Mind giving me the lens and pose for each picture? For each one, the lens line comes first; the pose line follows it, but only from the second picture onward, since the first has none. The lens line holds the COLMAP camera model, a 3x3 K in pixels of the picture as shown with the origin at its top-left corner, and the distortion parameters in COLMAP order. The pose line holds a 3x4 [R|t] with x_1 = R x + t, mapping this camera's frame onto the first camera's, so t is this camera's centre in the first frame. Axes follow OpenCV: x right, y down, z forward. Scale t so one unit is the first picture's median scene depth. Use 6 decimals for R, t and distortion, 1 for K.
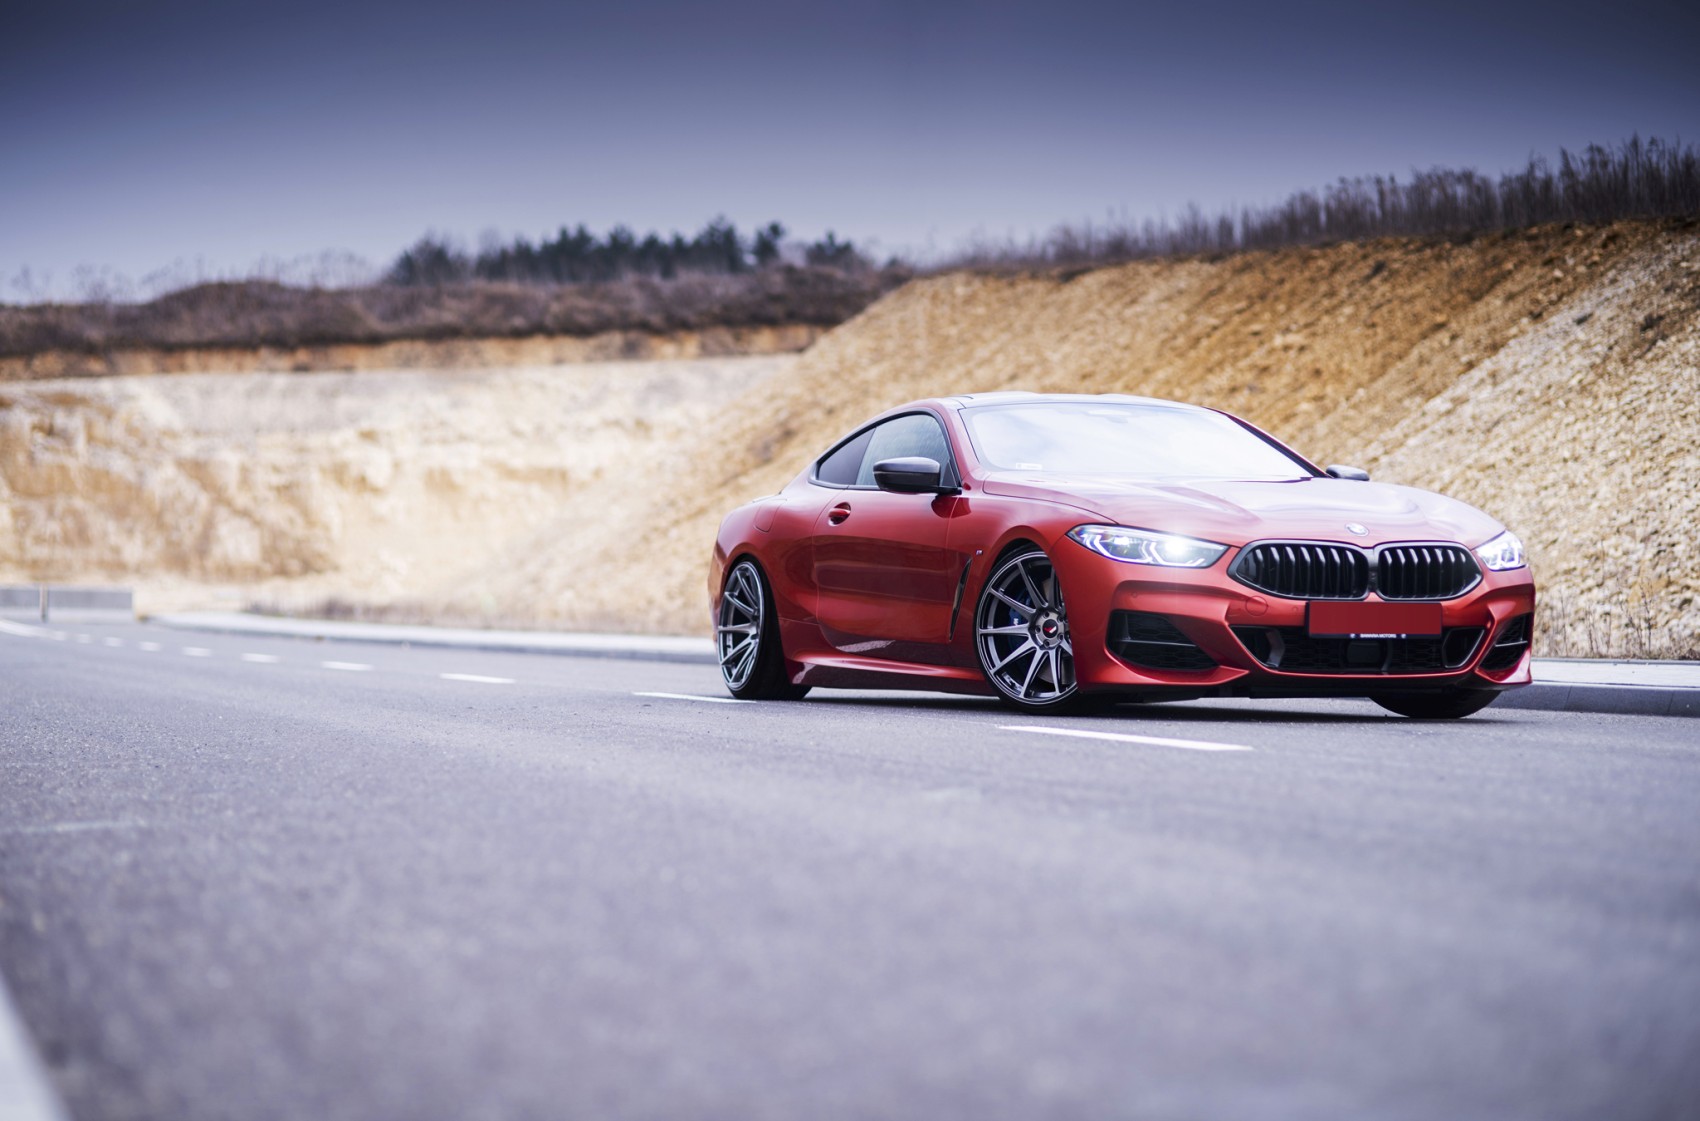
lens RADIAL K [[4656.8, 0, 850.0], [0, 4656.8, 560.5], [0, 0, 1]] dist [-0.074318, 0.588464]
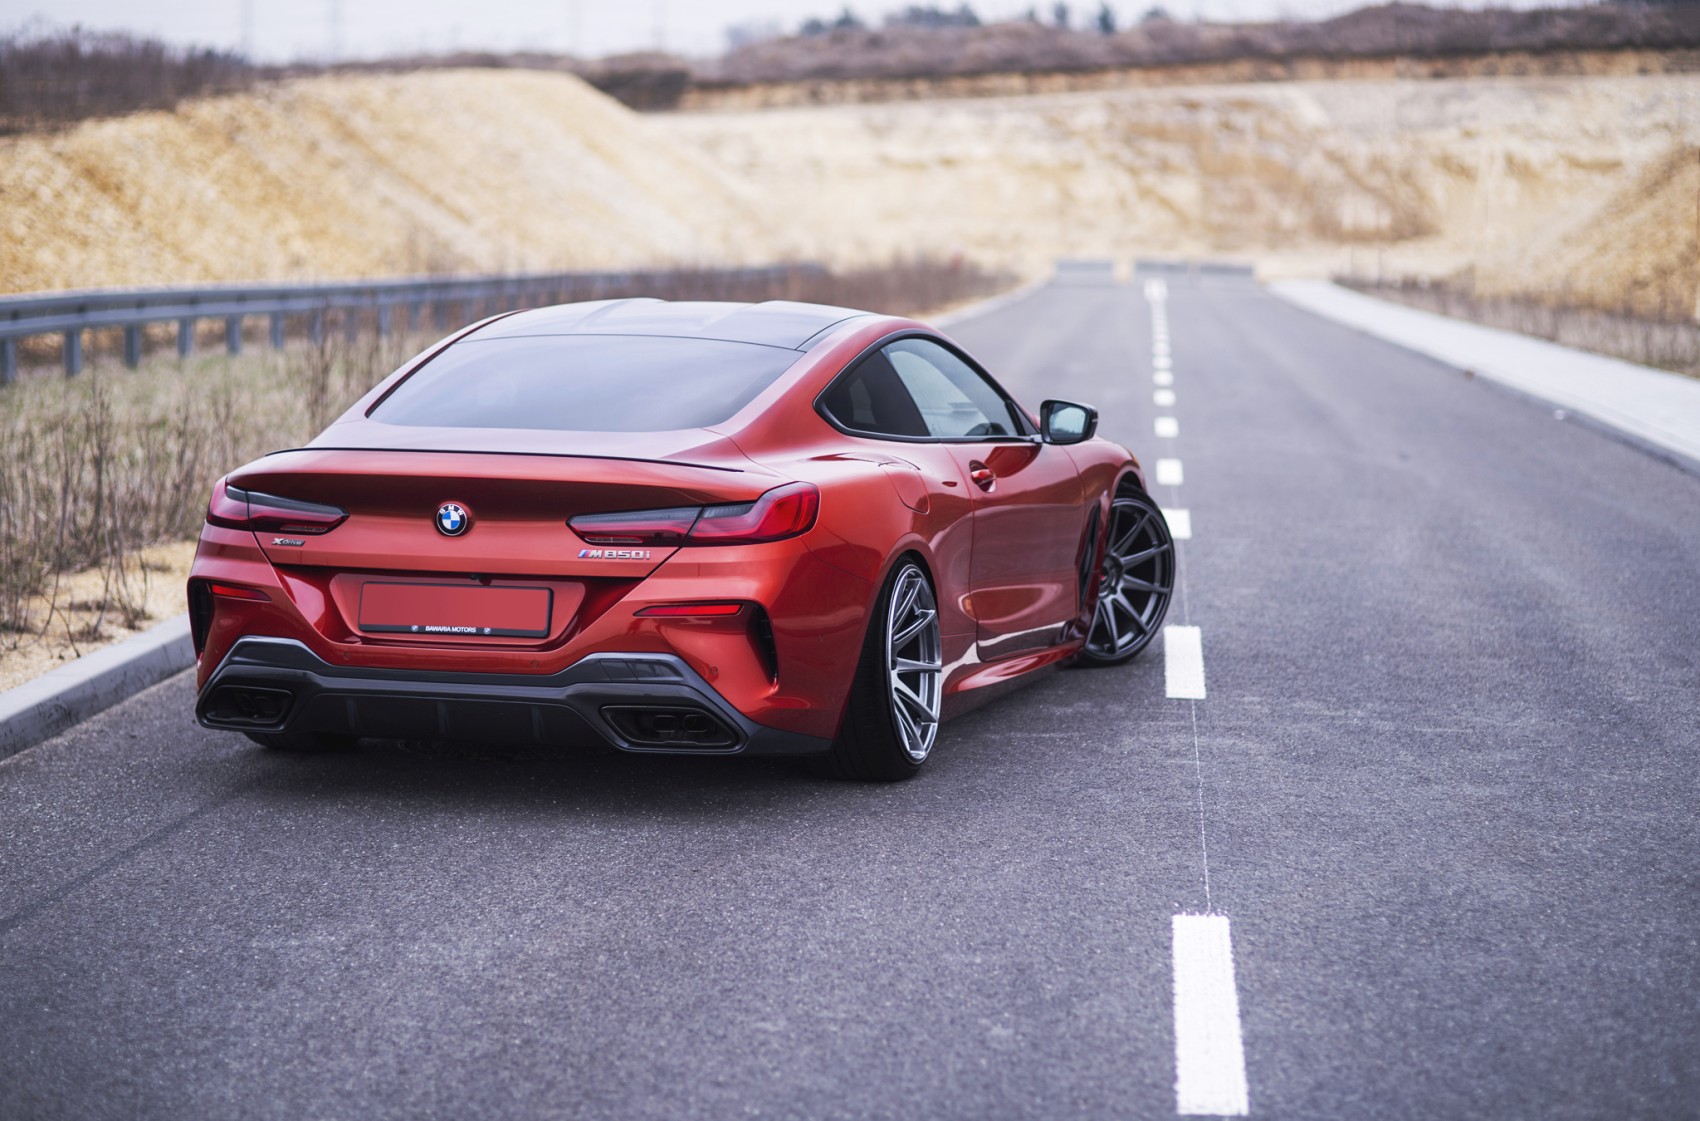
lens RADIAL K [[4656.8, 0, 850.0], [0, 4656.8, 560.5], [0, 0, 1]] dist [-0.074318, 0.588464]
pose [[0.957940, 0.040958, -0.284030, 0.108230], [-0.017193, 0.996176, 0.085665, -0.016378], [0.286452, -0.077178, 0.954981, -0.316786]]
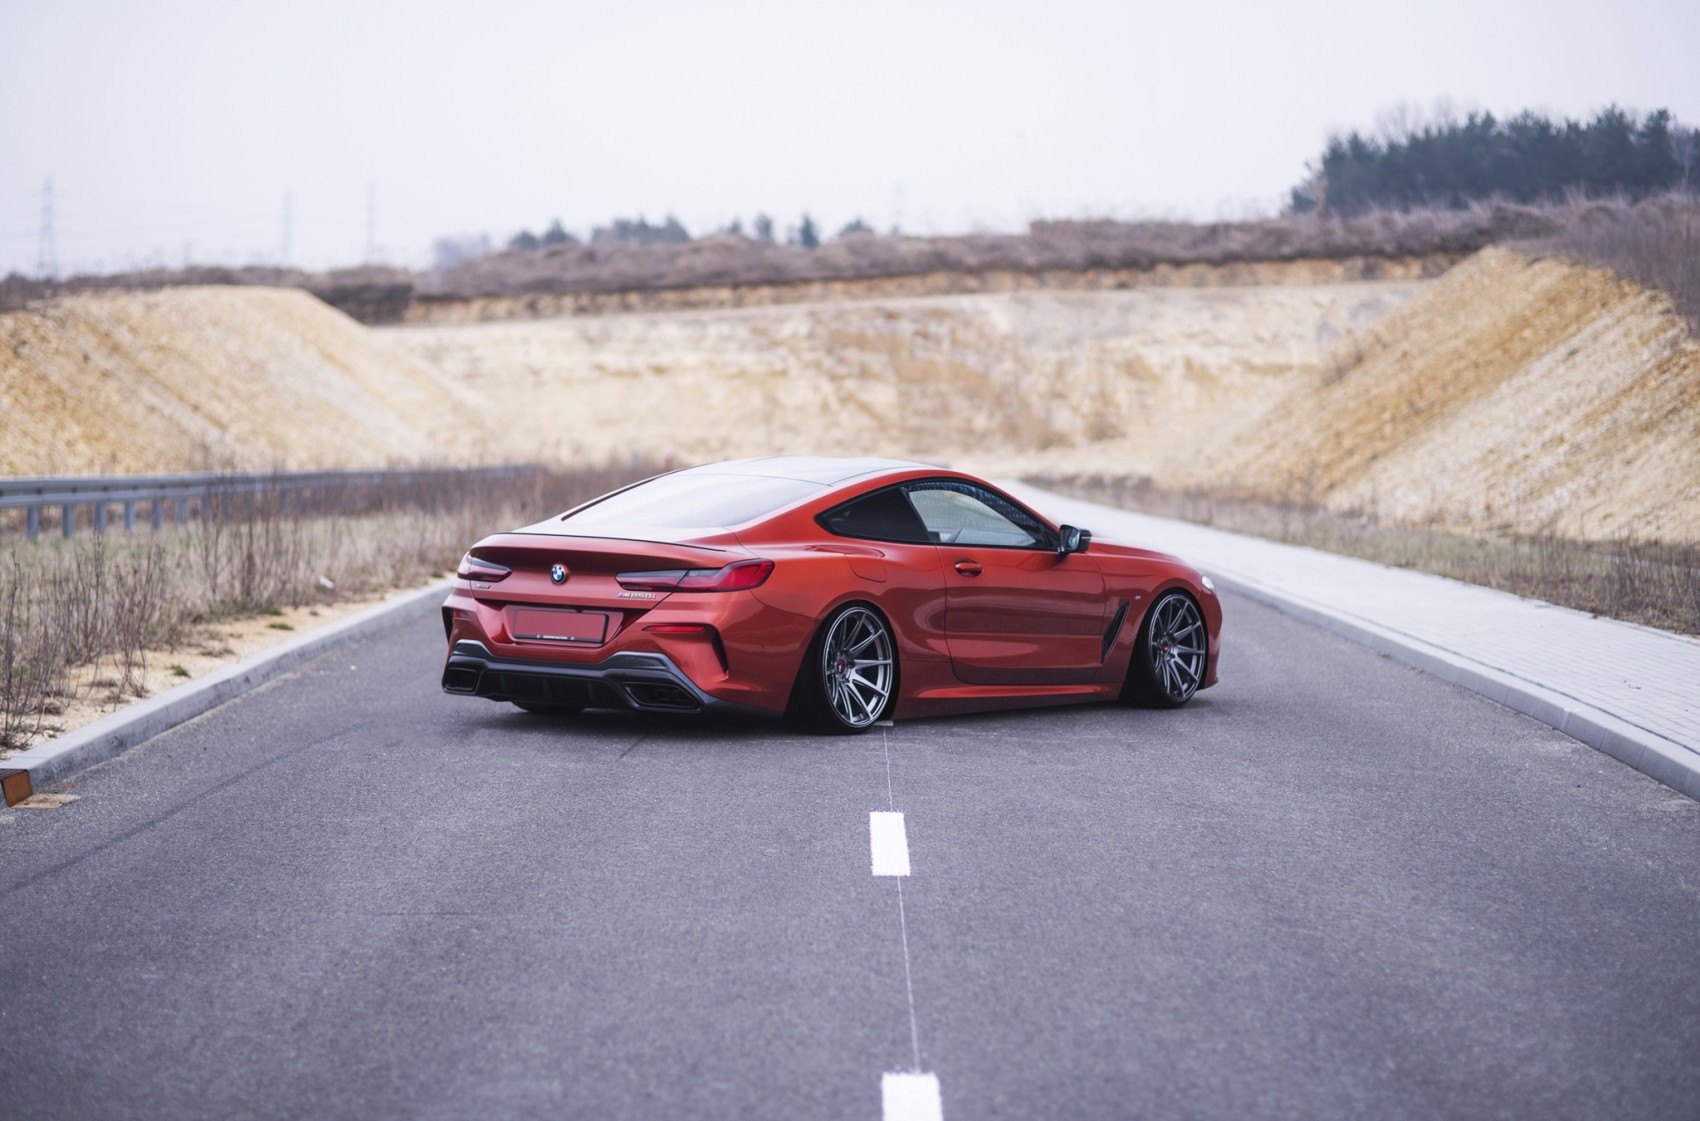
lens RADIAL K [[4656.8, 0, 850.0], [0, 4656.8, 560.5], [0, 0, 1]] dist [-0.074318, 0.588464]
pose [[0.974345, 0.020574, -0.224119, 0.124454], [-0.011849, 0.999121, 0.040202, -0.016119], [0.224749, -0.036515, 0.973732, -0.387234]]
